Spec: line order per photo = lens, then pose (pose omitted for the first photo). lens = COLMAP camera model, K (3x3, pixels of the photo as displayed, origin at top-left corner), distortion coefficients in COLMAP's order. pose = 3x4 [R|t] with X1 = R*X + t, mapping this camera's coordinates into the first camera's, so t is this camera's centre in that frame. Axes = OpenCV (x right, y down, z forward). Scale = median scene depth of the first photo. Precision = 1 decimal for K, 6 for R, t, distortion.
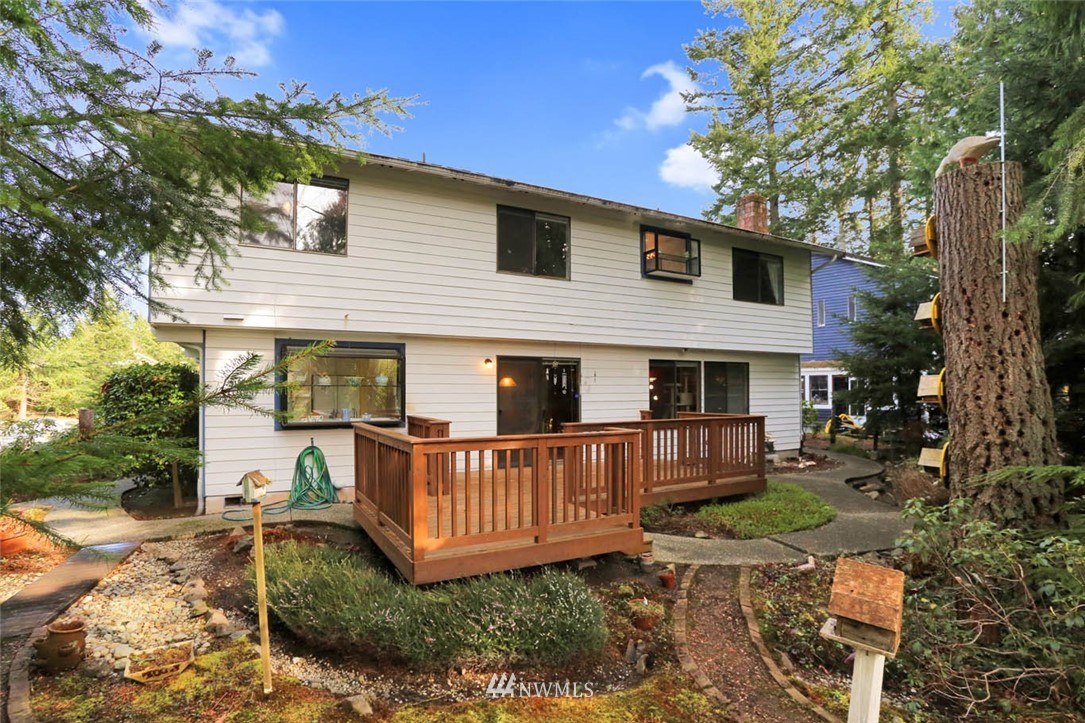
lens RADIAL K [[527.1, 0, 542.5], [0, 527.1, 361.5], [0, 0, 1]] dist [-0.047944, 0.000285]
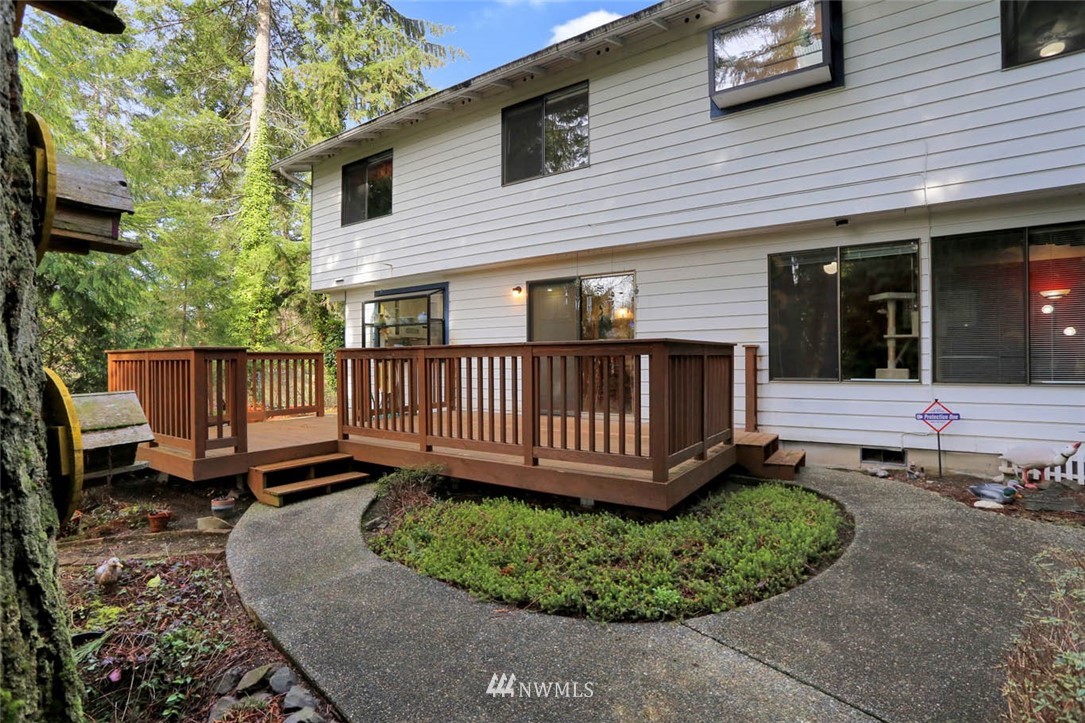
lens RADIAL K [[527.1, 0, 542.5], [0, 527.1, 361.5], [0, 0, 1]] dist [-0.047944, 0.000285]
pose [[0.447749, -0.004294, -0.894149, 0.724086], [0.046285, 0.998759, 0.018381, 0.108907], [0.892960, -0.049615, 0.447393, 0.653406]]
